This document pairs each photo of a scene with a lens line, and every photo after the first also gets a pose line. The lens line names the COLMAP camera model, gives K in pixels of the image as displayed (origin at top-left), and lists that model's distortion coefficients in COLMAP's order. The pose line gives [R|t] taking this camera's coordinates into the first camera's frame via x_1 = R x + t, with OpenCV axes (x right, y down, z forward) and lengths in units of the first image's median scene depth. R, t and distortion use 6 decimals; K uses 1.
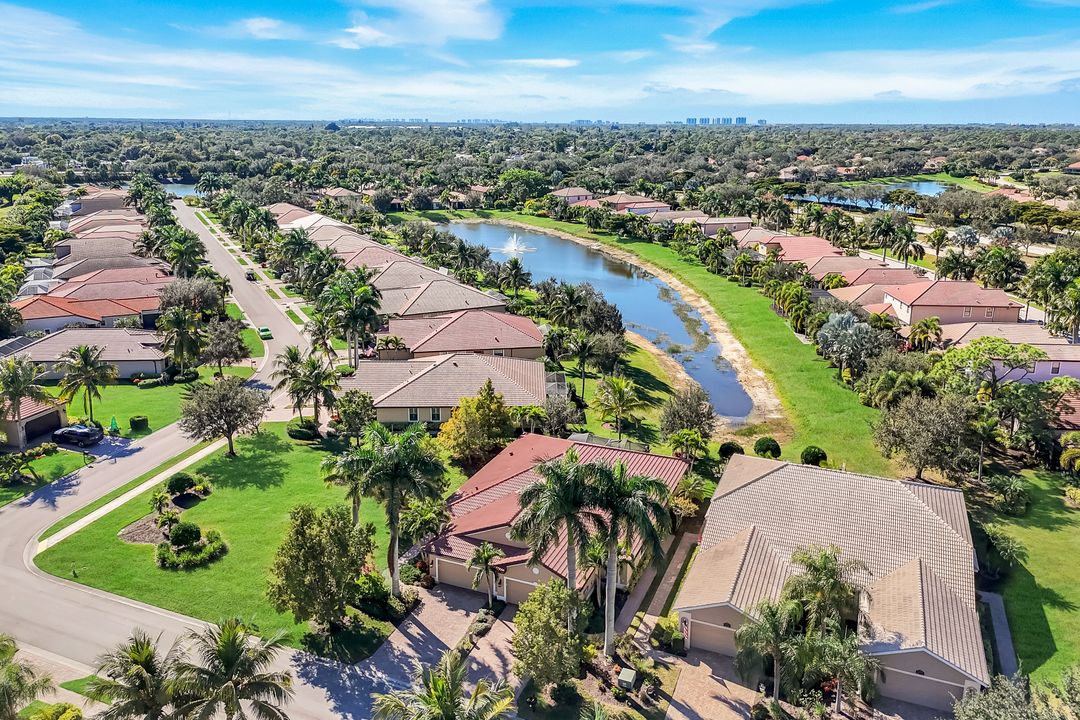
lens RADIAL K [[853.9, 0, 523.1], [0, 853.9, 420.5], [0, 0, 1]] dist [0.103024, -0.071005]
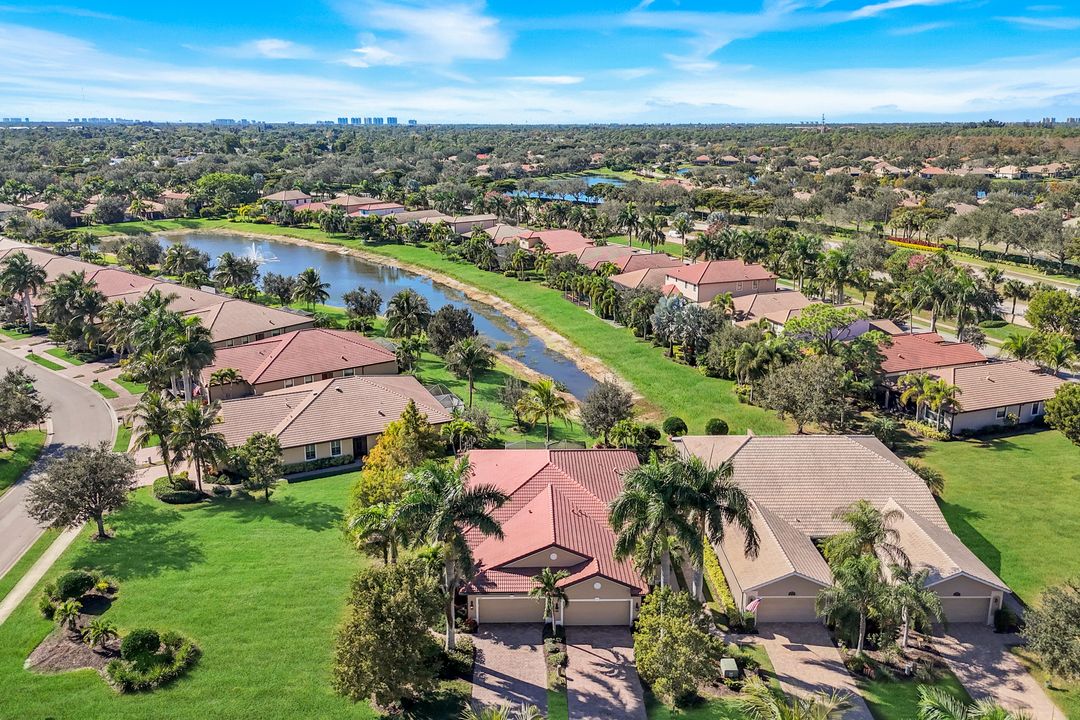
lens RADIAL K [[853.9, 0, 548.0], [0, 853.9, 394.9], [0, 0, 1]] dist [0.103024, -0.071005]
pose [[0.911542, -0.143025, 0.385533, -0.326768], [0.151841, 0.988375, 0.007660, -0.049536], [-0.382147, 0.051557, 0.922662, 0.084380]]
